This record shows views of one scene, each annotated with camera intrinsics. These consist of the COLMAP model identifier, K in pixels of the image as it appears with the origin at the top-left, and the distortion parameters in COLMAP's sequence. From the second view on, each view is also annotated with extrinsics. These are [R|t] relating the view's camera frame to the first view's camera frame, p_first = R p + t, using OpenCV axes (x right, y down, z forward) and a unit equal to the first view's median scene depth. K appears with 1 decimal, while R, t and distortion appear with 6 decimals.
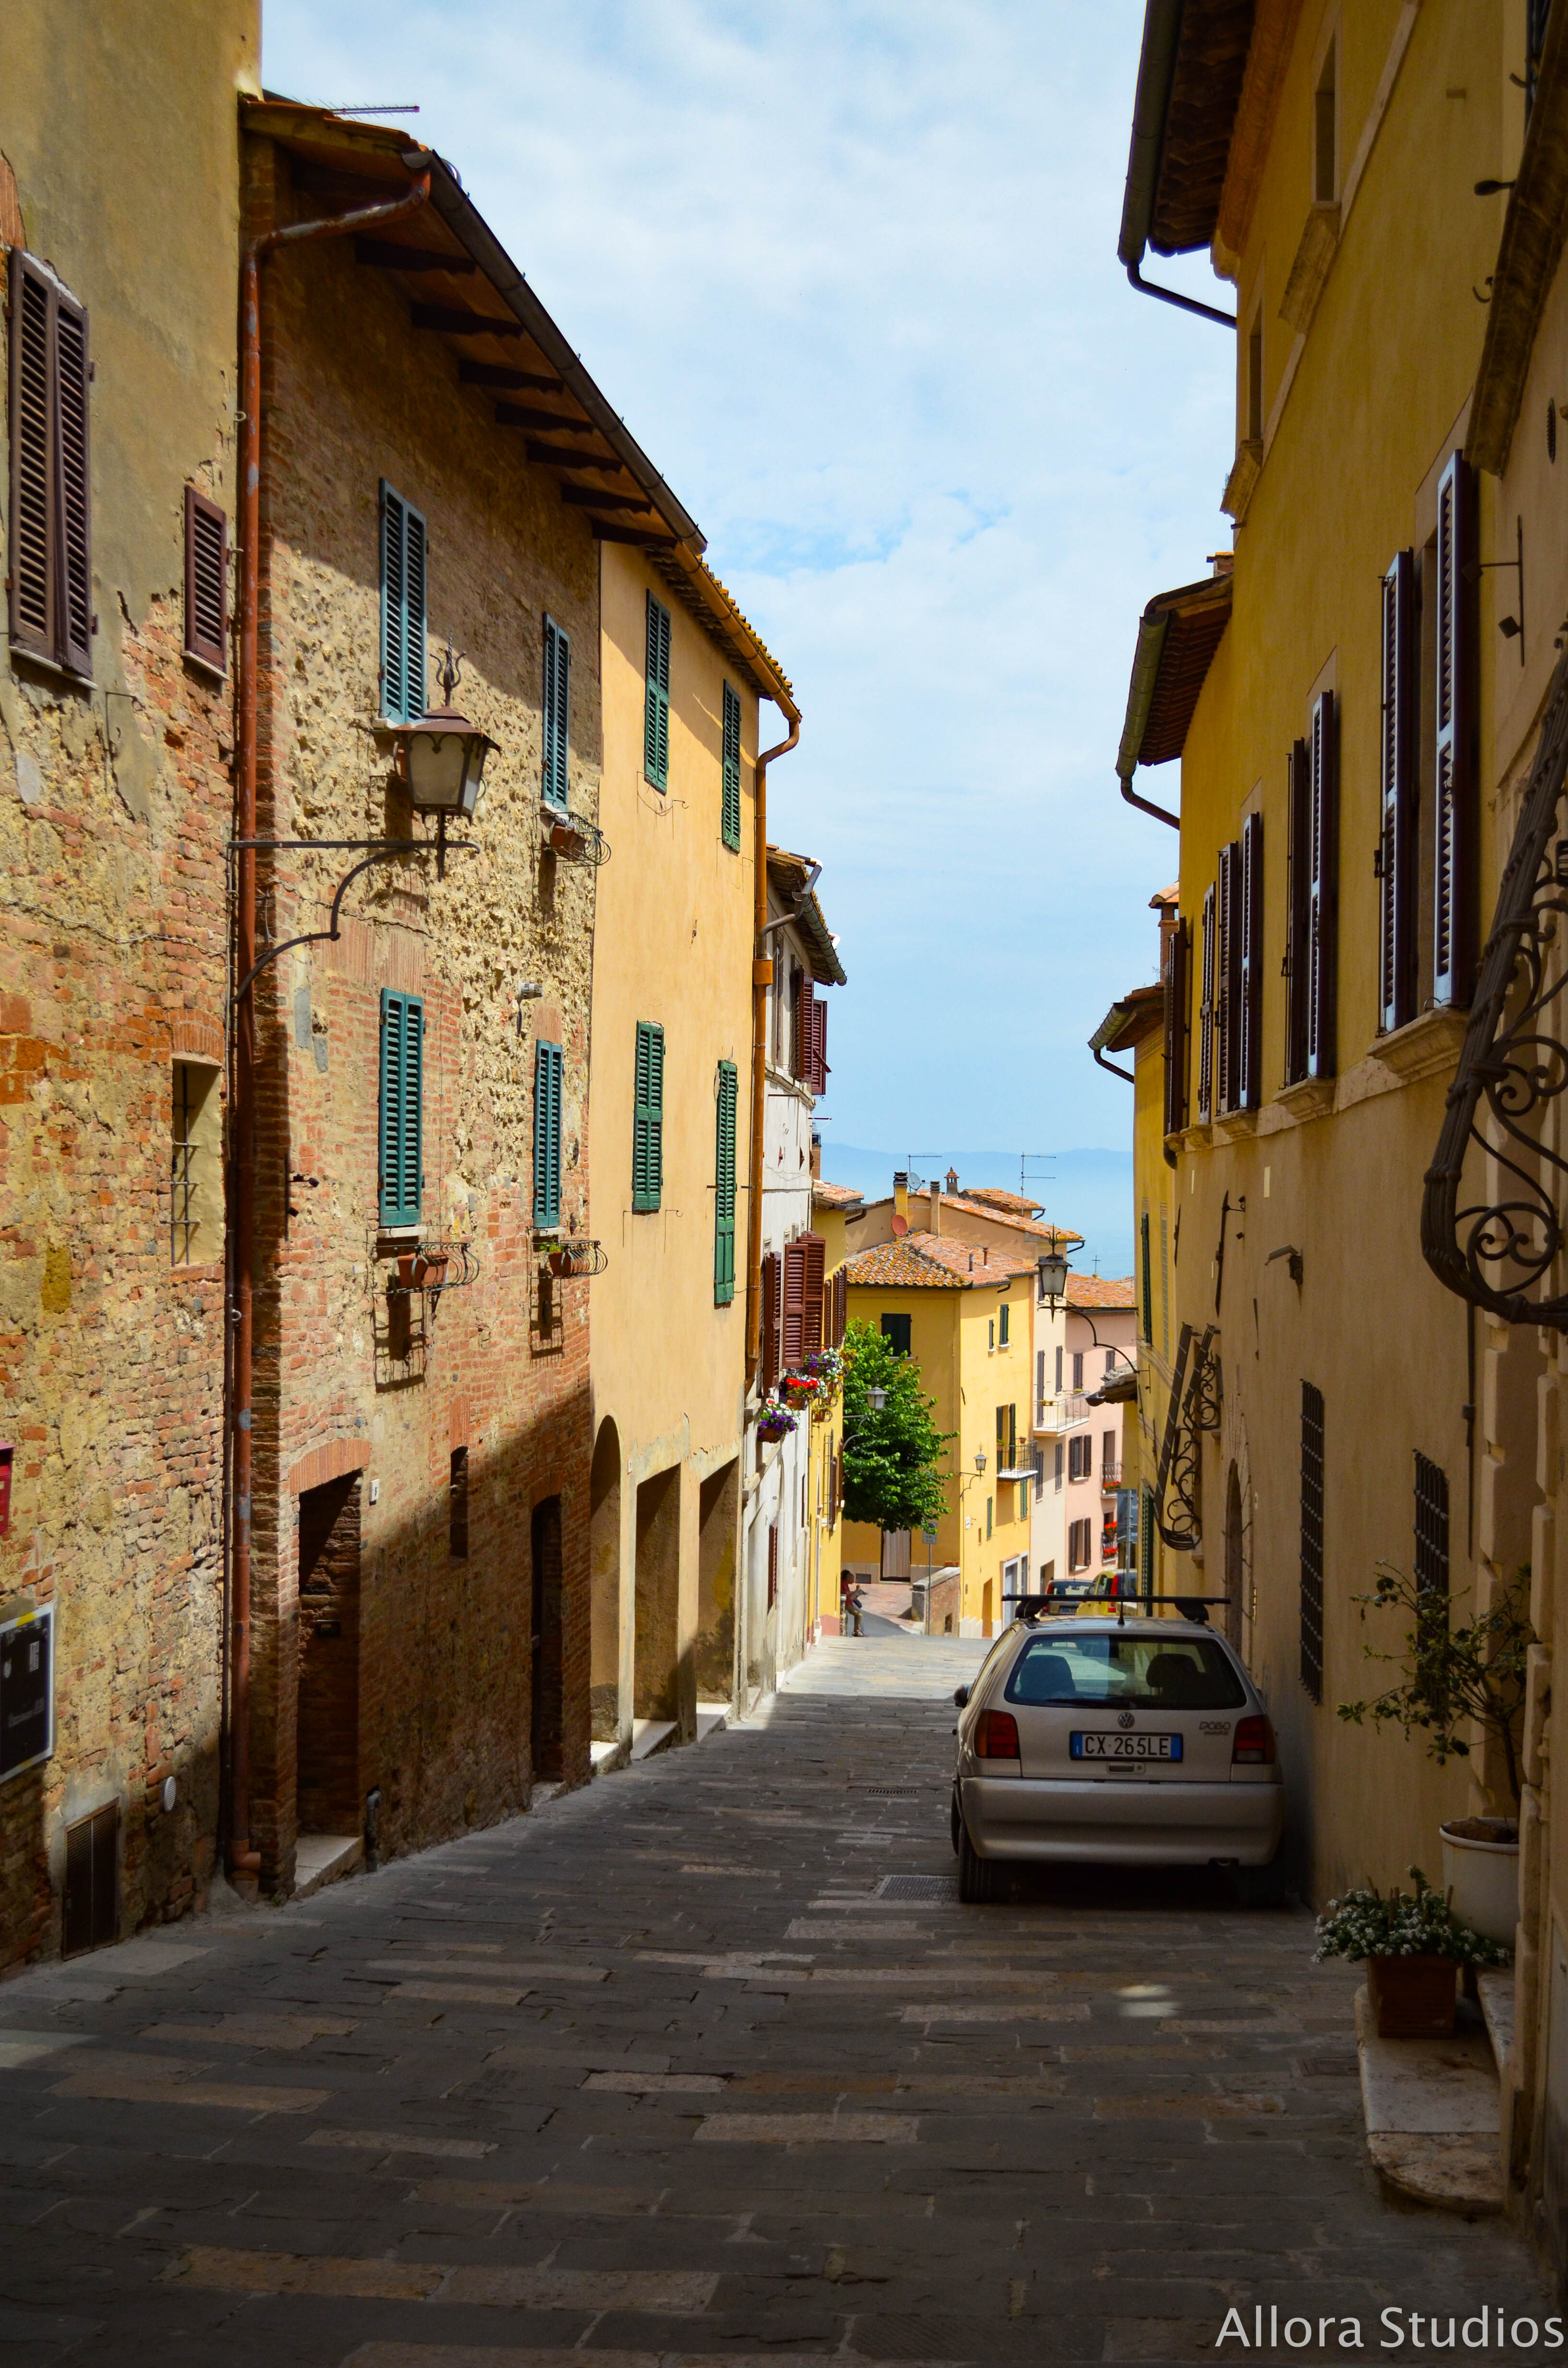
lens RADIAL K [[2887.8, 0, 784.0], [0, 2887.8, 1184.0], [0, 0, 1]] dist [-0.021750, -0.002457]
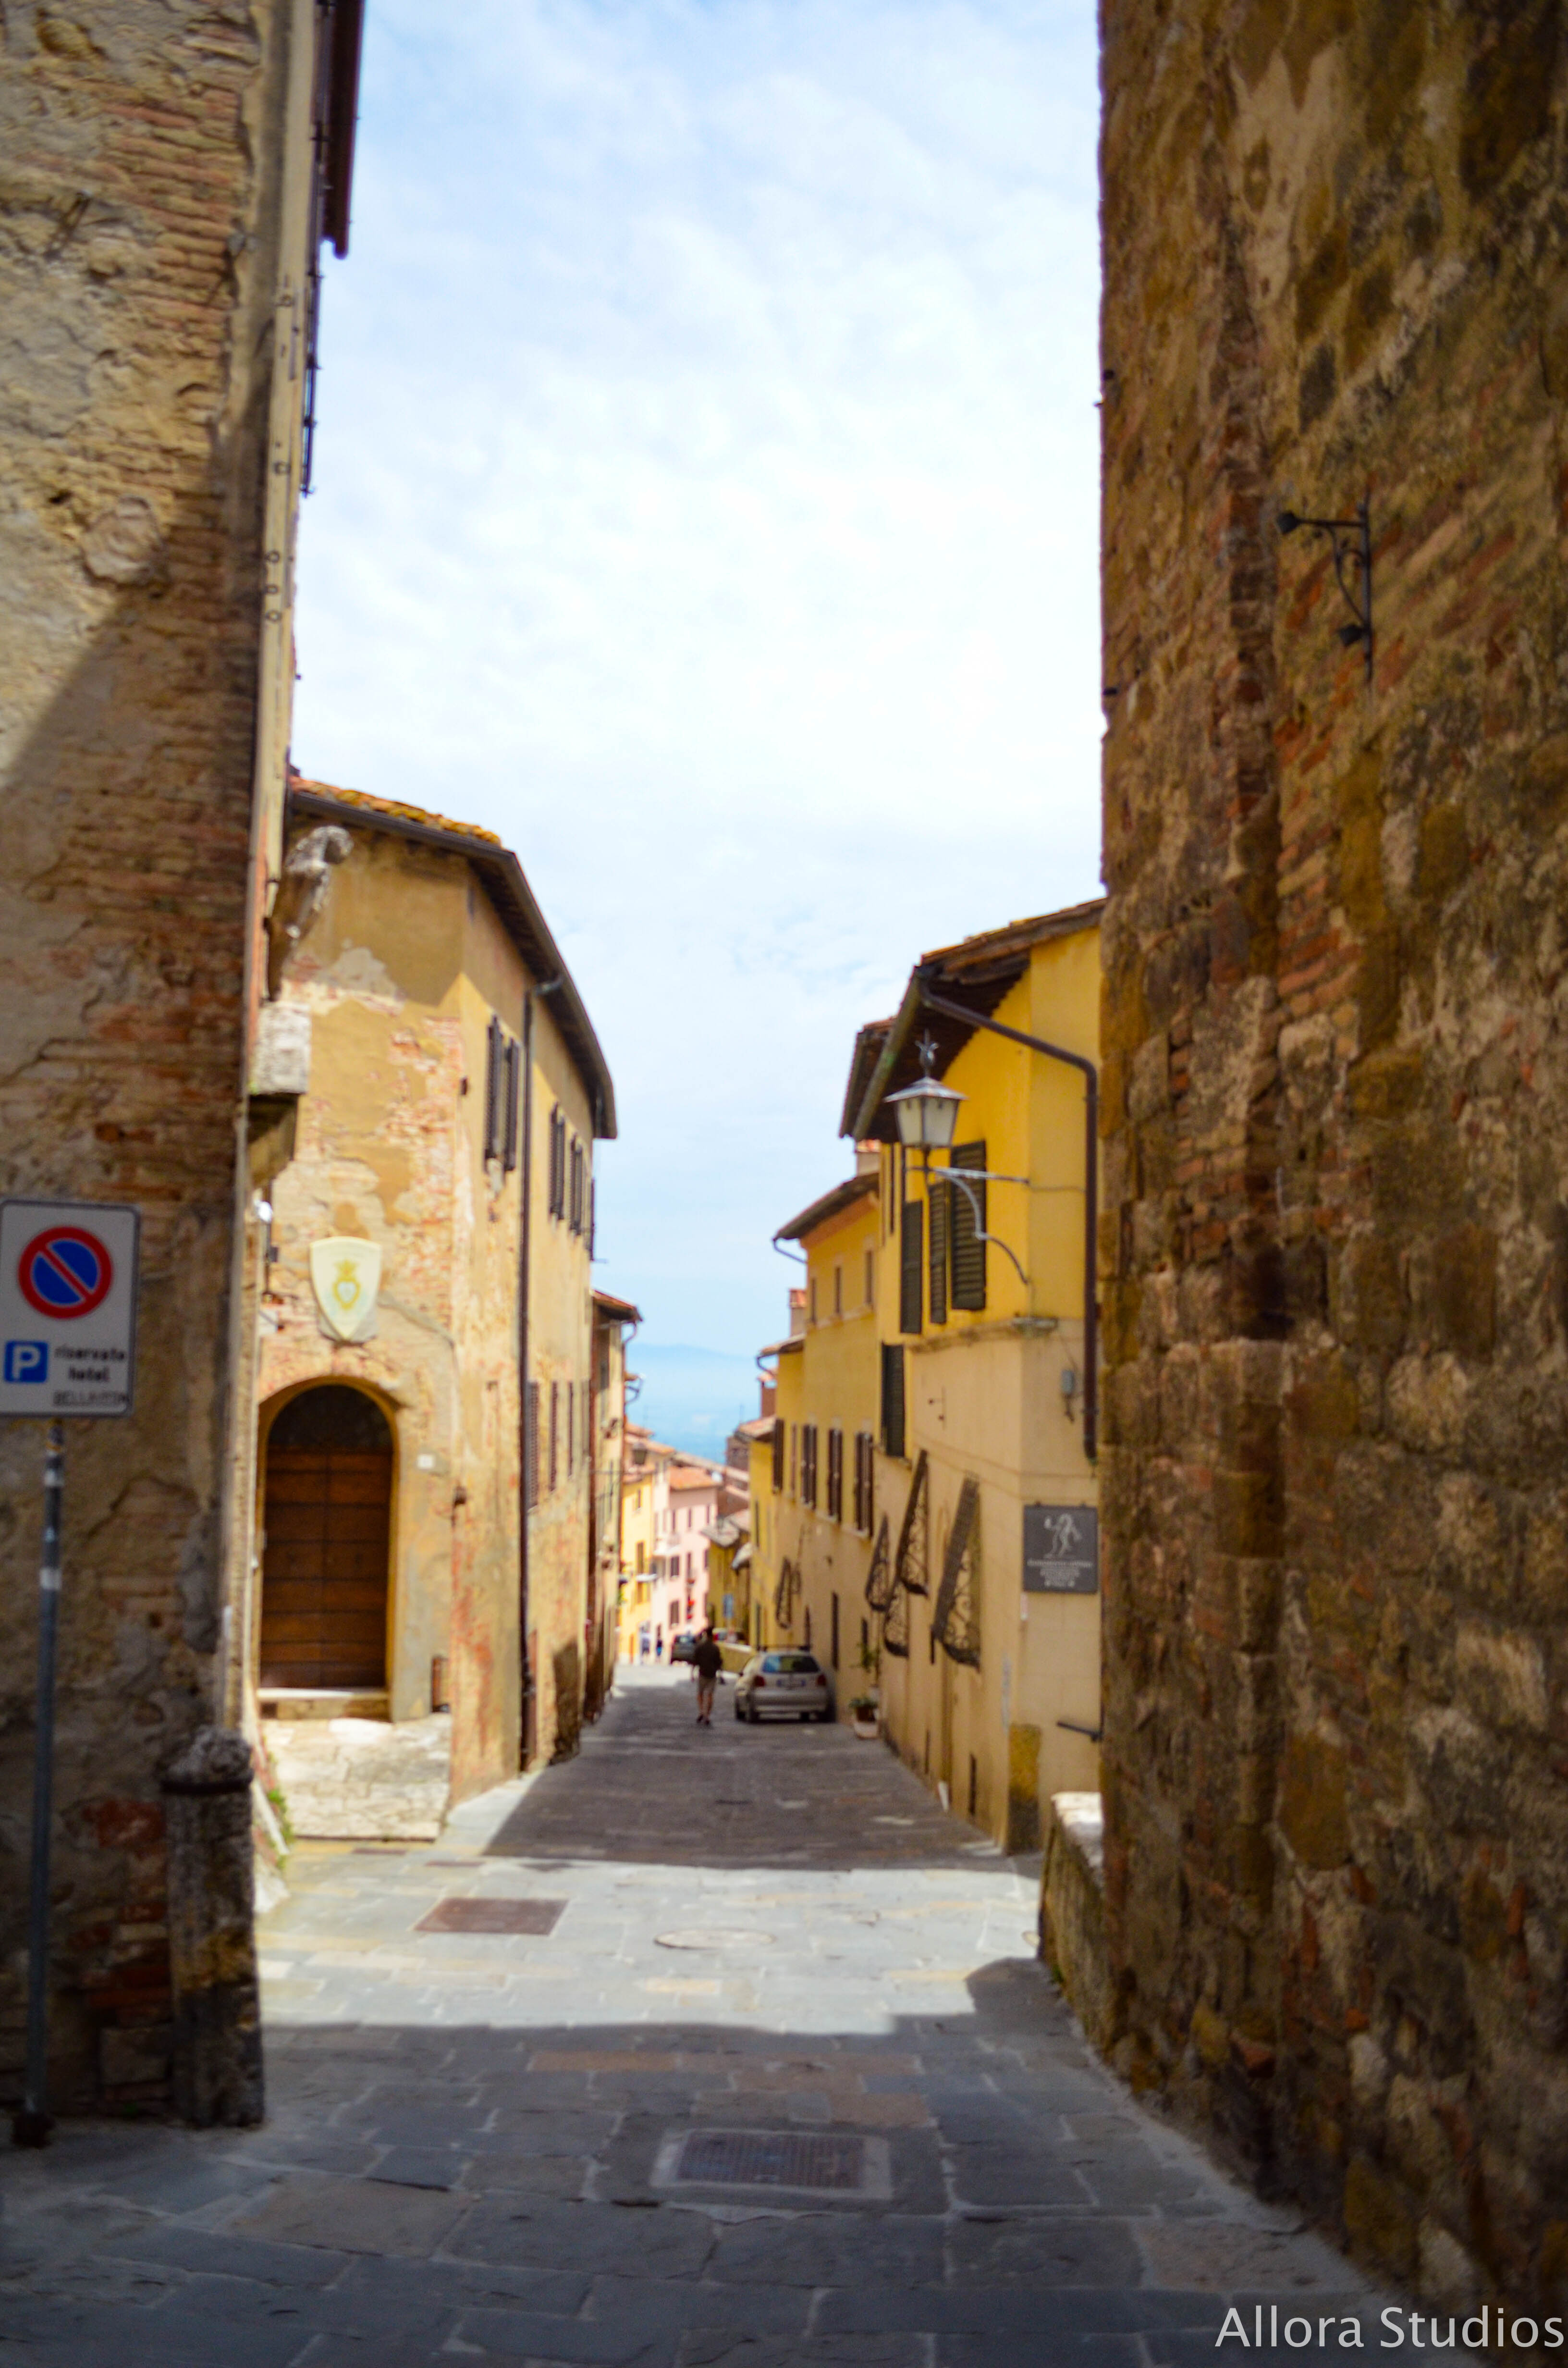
lens RADIAL K [[1841.2, 0, 784.0], [0, 1841.2, 1184.0], [0, 0, 1]] dist [-0.077984, 0.006069]
pose [[0.983418, 0.017822, 0.180473, -0.056819], [0.000740, 0.994757, -0.102265, -0.037174], [-0.181349, 0.100702, 0.978249, -0.245672]]
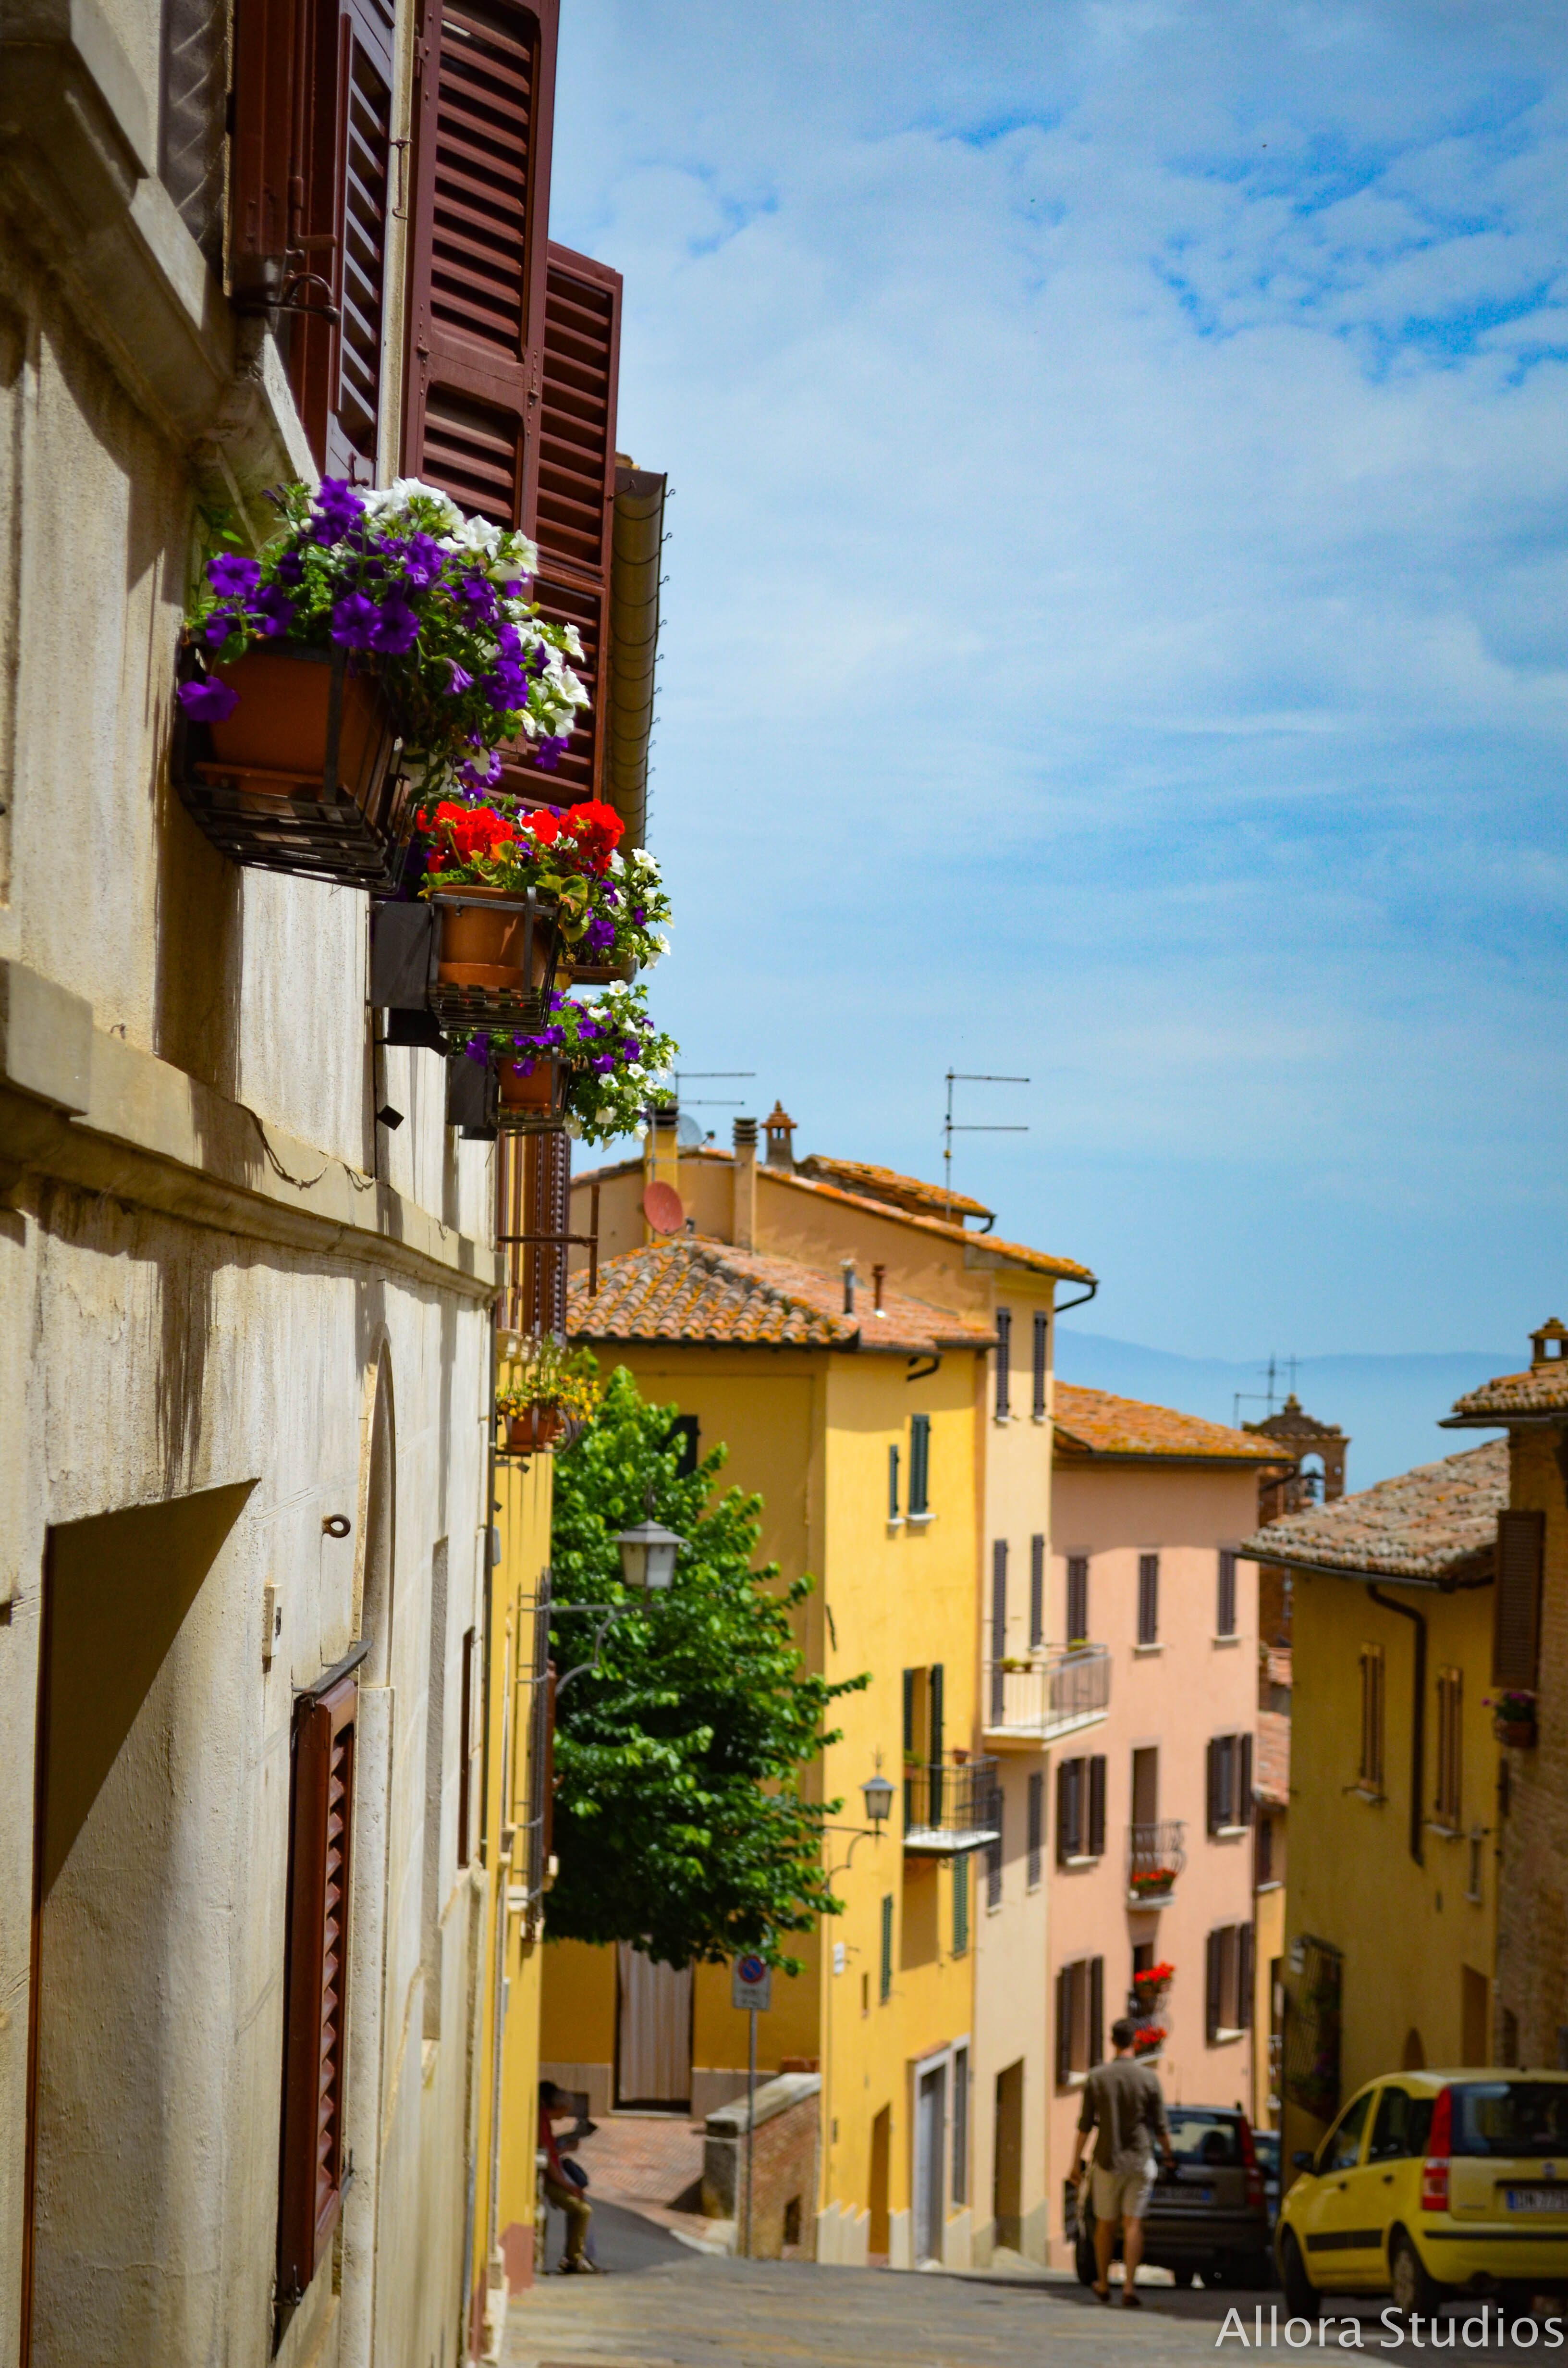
lens RADIAL K [[5479.3, 0, 784.0], [0, 5479.3, 1184.0], [0, 0, 1]] dist [0.105078, -0.519686]
pose [[0.997053, 0.011523, 0.075851, -0.000720], [-0.009206, 0.999482, -0.030826, 0.036106], [-0.076167, 0.030037, 0.996643, 0.261488]]
